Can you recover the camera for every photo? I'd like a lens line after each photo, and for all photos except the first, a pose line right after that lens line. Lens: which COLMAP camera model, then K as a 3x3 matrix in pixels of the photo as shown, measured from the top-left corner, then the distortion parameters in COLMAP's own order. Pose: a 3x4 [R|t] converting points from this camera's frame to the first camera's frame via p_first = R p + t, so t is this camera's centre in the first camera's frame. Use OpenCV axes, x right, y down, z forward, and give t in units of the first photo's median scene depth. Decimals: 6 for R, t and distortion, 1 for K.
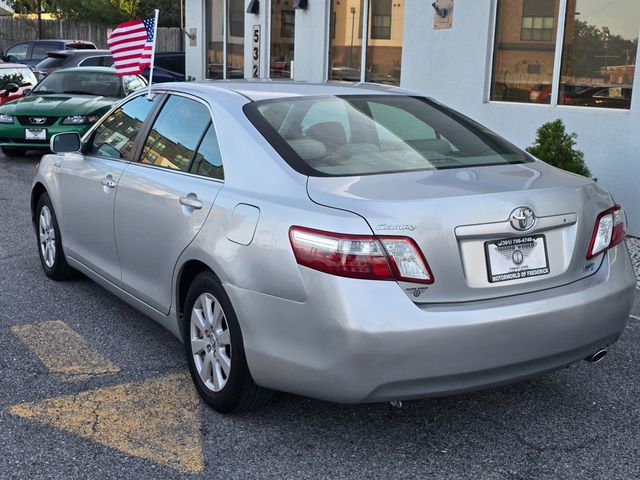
lens RADIAL K [[863.3, 0, 322.3], [0, 863.3, 232.0], [0, 0, 1]] dist [0.221678, -0.605143]
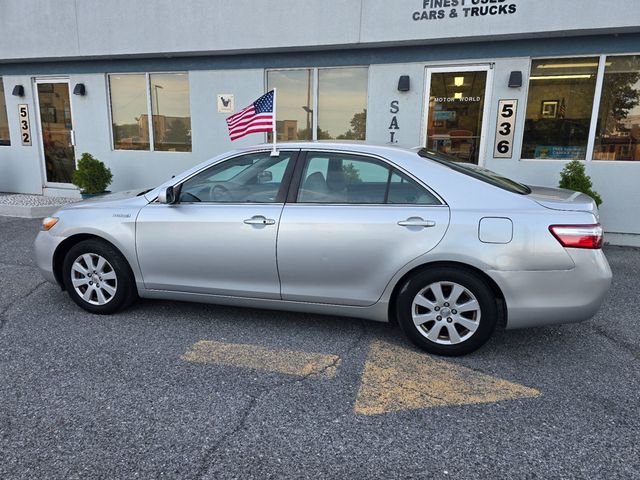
lens RADIAL K [[429.8, 0, 320.9], [0, 429.8, 230.1], [0, 0, 1]] dist [0.053133, -0.042098]
pose [[0.716585, -0.149204, 0.681354, -0.858350], [0.133194, 0.988148, 0.076305, -0.112902], [-0.684664, 0.036073, 0.727966, 0.667830]]
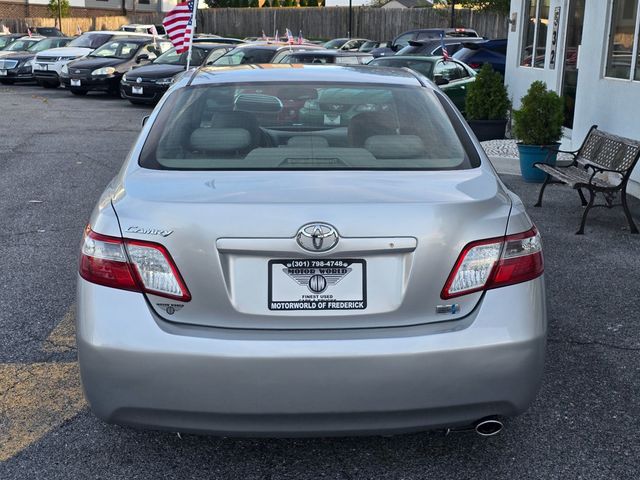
lens RADIAL K [[863.3, 0, 322.3], [0, 863.3, 232.0], [0, 0, 1]] dist [0.221678, -0.605143]
pose [[0.878054, 0.097788, -0.468464, 0.586669], [-0.091868, 0.995137, 0.035536, -0.046942], [0.469660, 0.011834, 0.882768, 0.282915]]
